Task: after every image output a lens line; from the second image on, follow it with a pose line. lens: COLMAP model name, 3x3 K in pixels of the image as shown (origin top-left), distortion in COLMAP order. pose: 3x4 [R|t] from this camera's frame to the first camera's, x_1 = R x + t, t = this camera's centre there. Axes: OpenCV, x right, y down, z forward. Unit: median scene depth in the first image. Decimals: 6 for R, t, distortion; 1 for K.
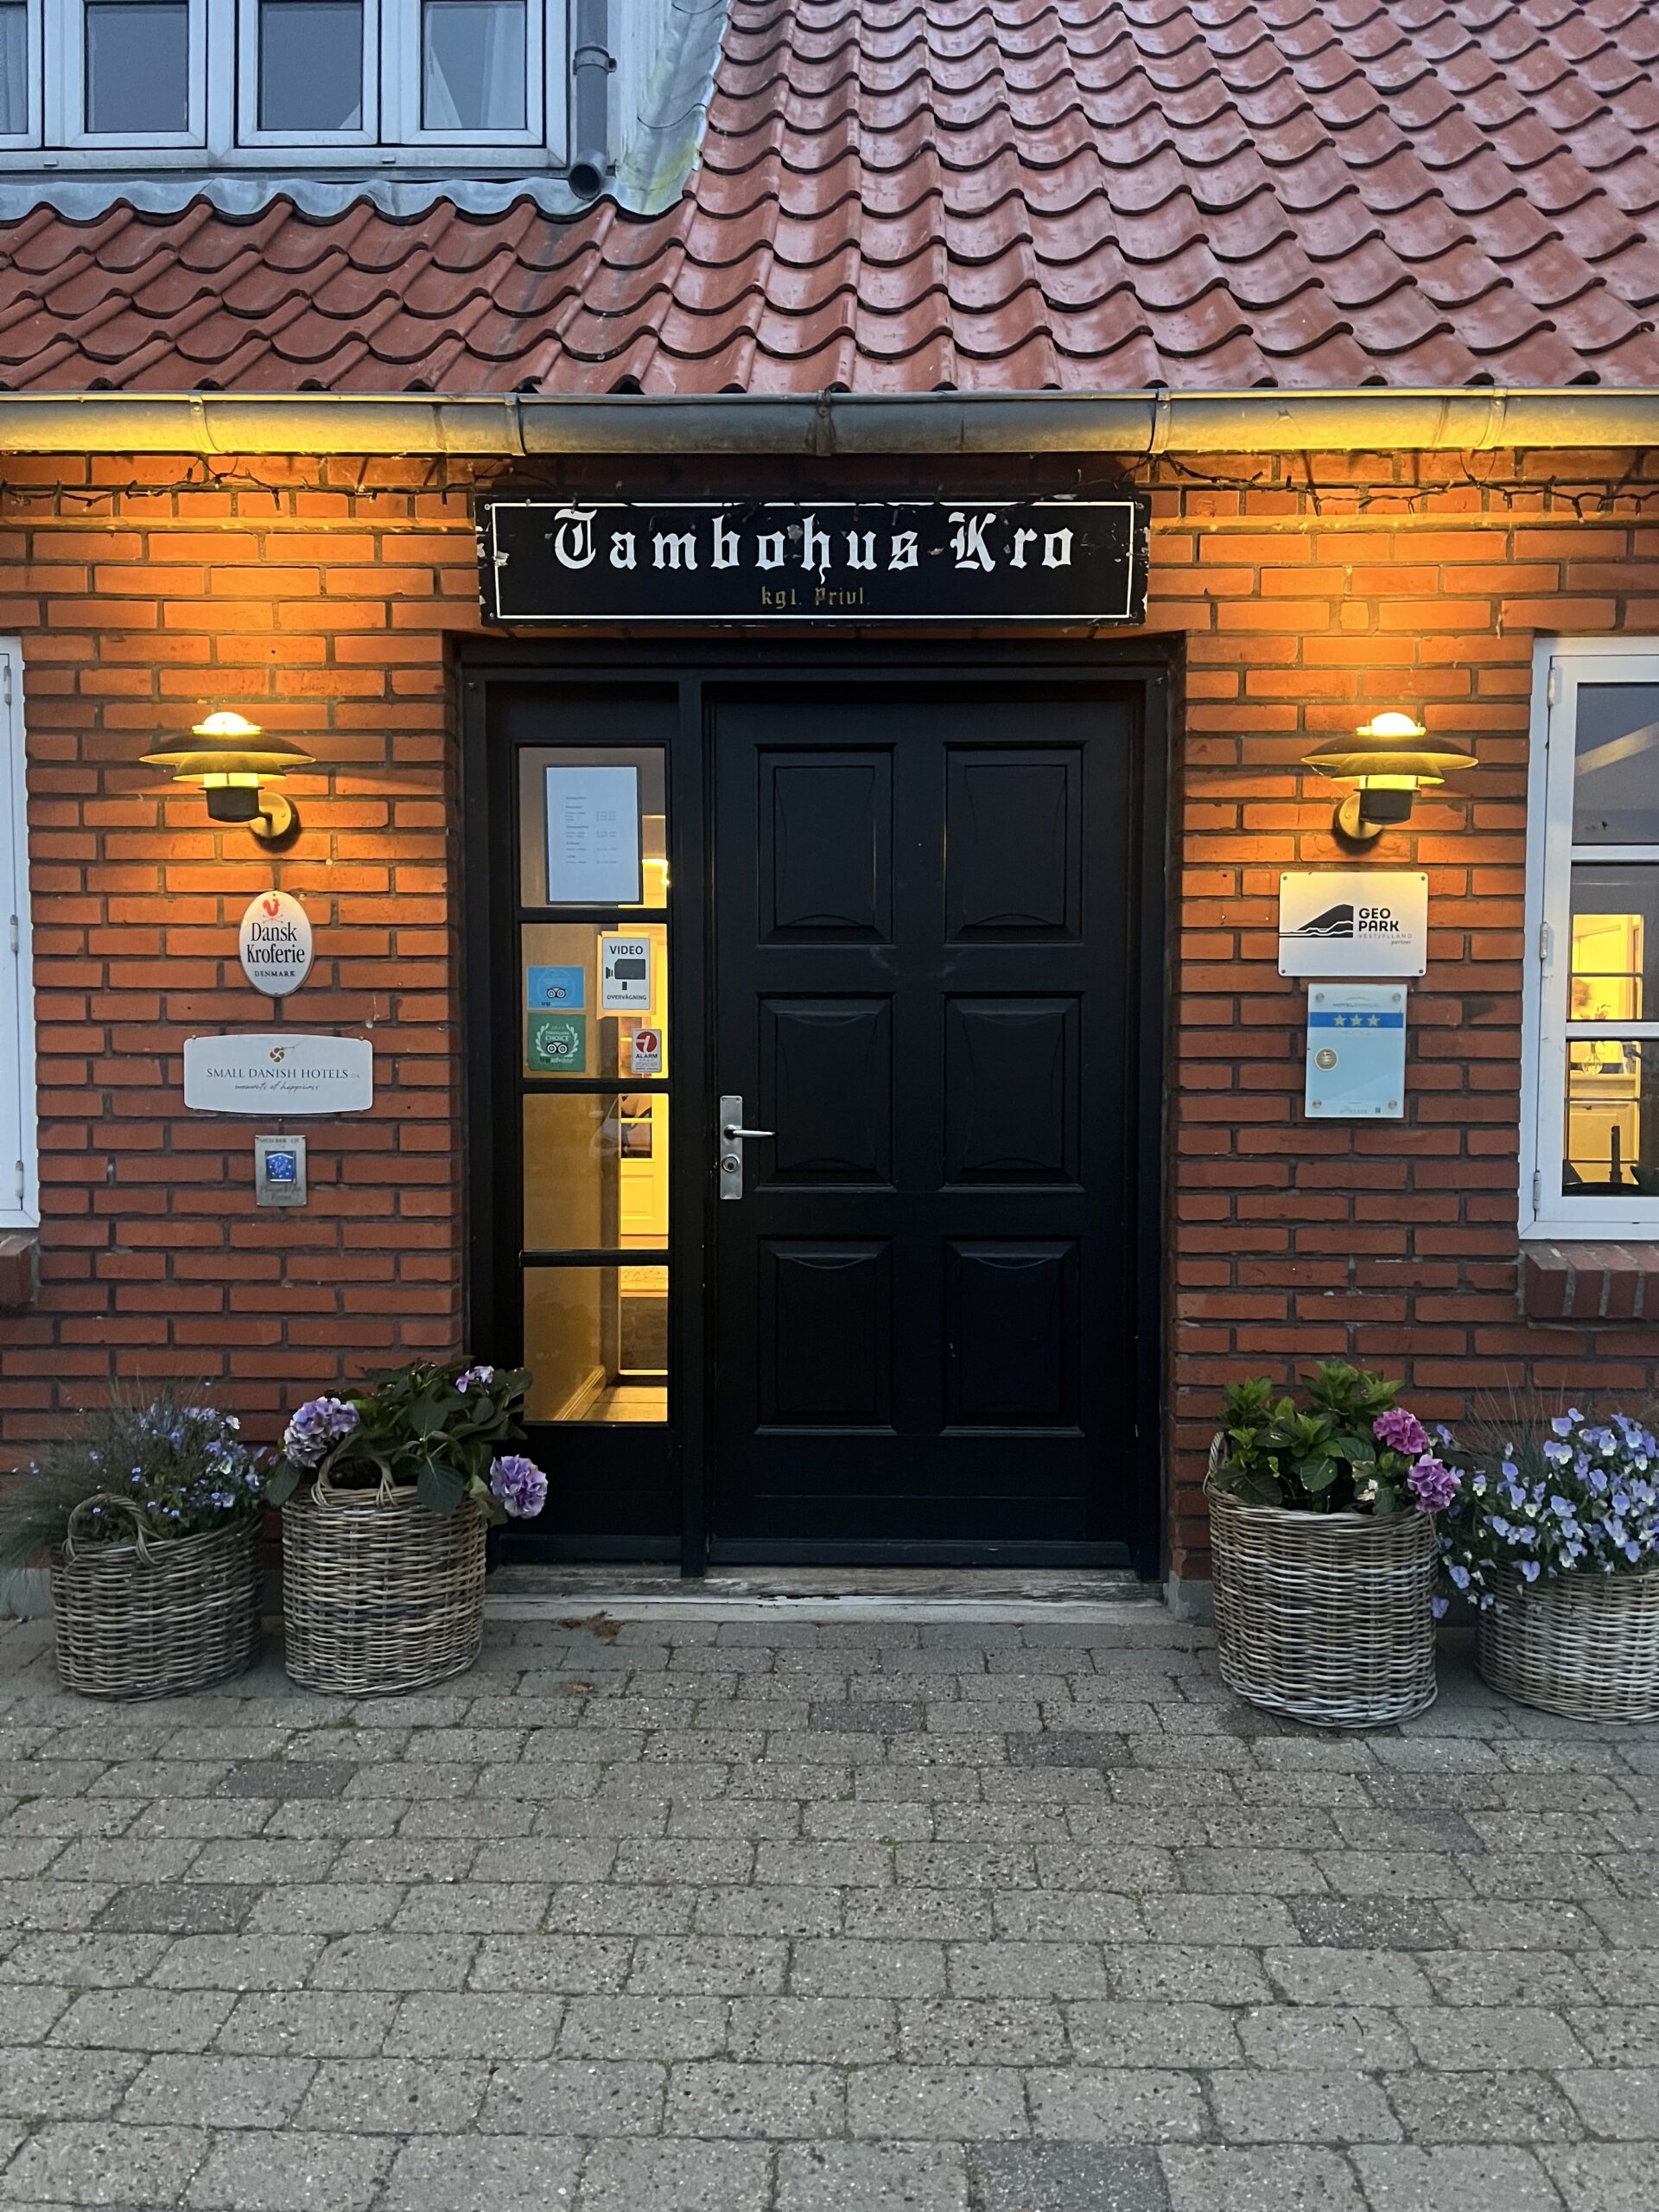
lens RADIAL K [[1680.7, 0, 829.5], [0, 1680.7, 1106.0], [0, 0, 1]] dist [-0.001297, -0.002767]
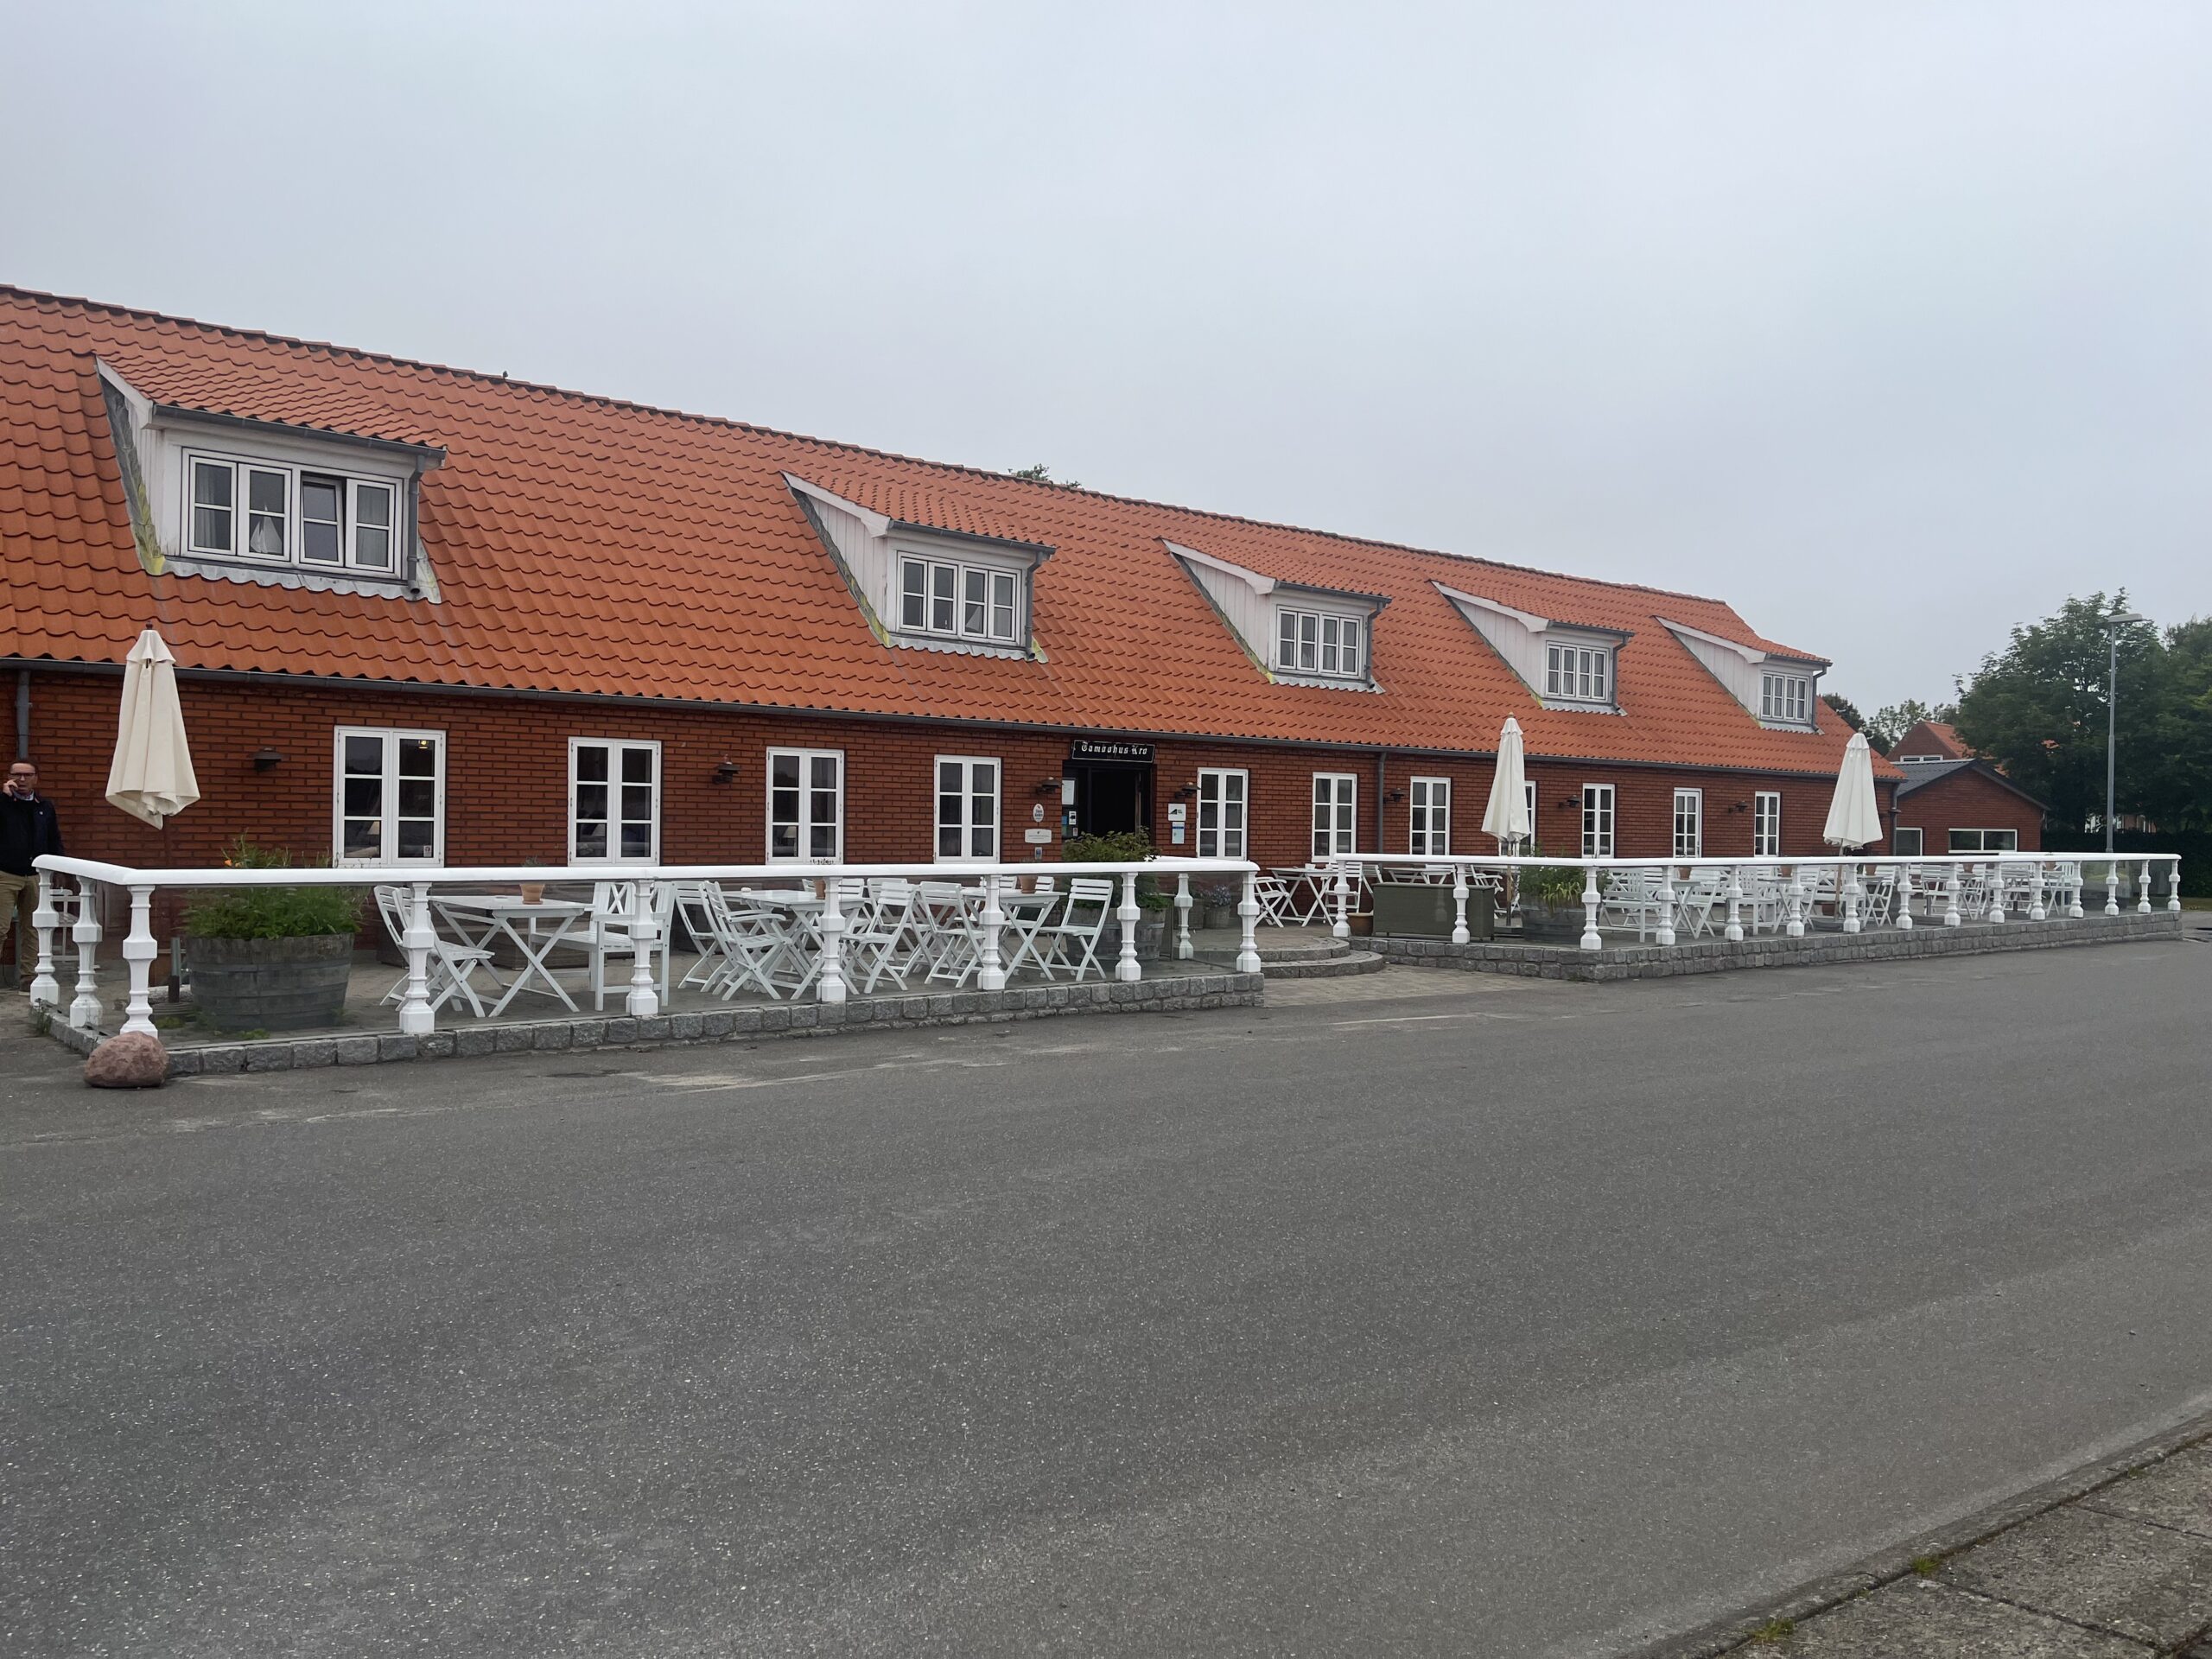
lens RADIAL K [[1680.7, 0, 1106.0], [0, 1680.7, 829.5], [0, 0, 1]] dist [-0.001297, -0.002767]
pose [[0.756716, 0.005261, 0.653723, -3.872206], [0.017367, 0.999453, -0.028146, 0.122285], [-0.653513, 0.032652, 0.756211, -3.442901]]
